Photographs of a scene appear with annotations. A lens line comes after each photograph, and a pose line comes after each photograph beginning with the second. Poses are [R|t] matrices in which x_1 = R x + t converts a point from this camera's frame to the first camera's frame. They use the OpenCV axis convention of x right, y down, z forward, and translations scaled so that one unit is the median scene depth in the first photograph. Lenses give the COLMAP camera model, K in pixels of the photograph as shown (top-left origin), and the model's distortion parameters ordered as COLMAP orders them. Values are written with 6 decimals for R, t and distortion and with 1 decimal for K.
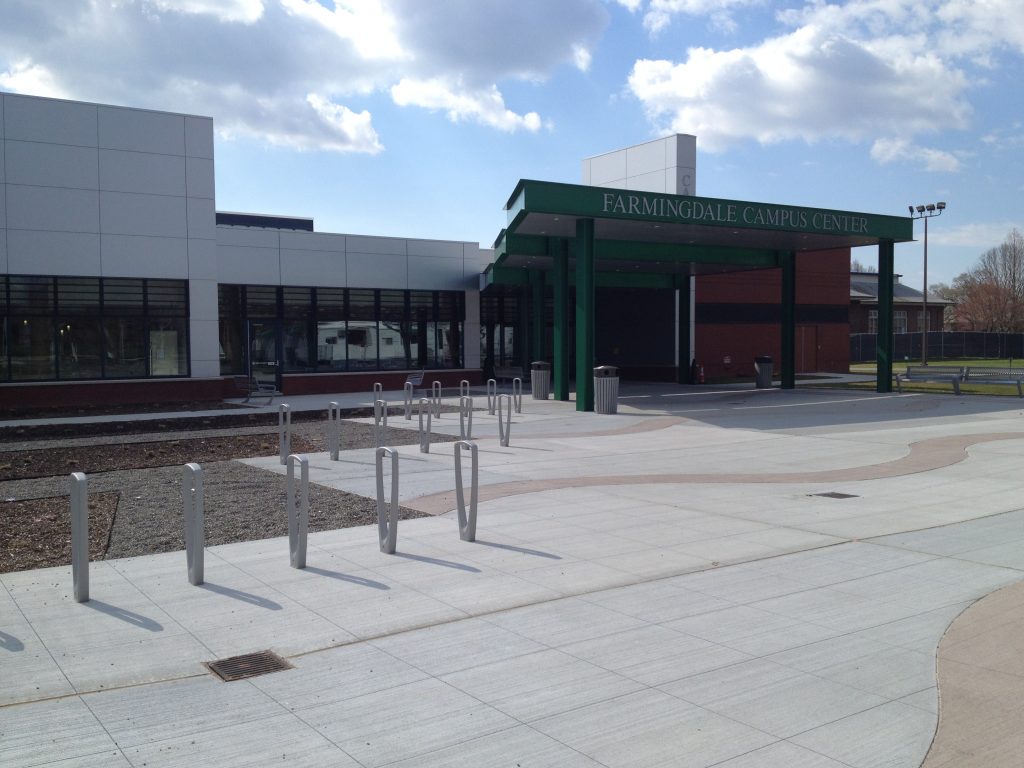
lens RADIAL K [[953.3, 0, 512.0], [0, 953.3, 384.0], [0, 0, 1]] dist [0.209883, -0.379064]
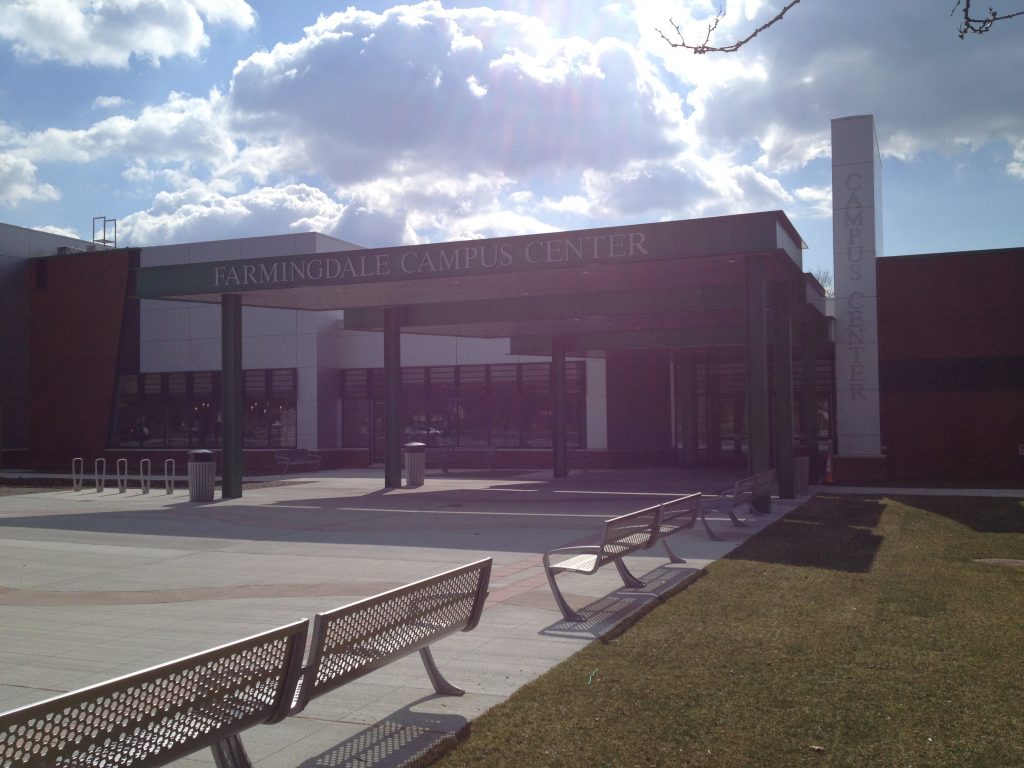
lens RADIAL K [[953.3, 0, 512.0], [0, 953.3, 384.0], [0, 0, 1]] dist [0.209883, -0.379064]
pose [[0.549510, -0.027513, -0.835034, 0.964466], [-0.030465, 0.998133, -0.052935, -0.038019], [0.834932, 0.054528, 0.547646, 0.664522]]
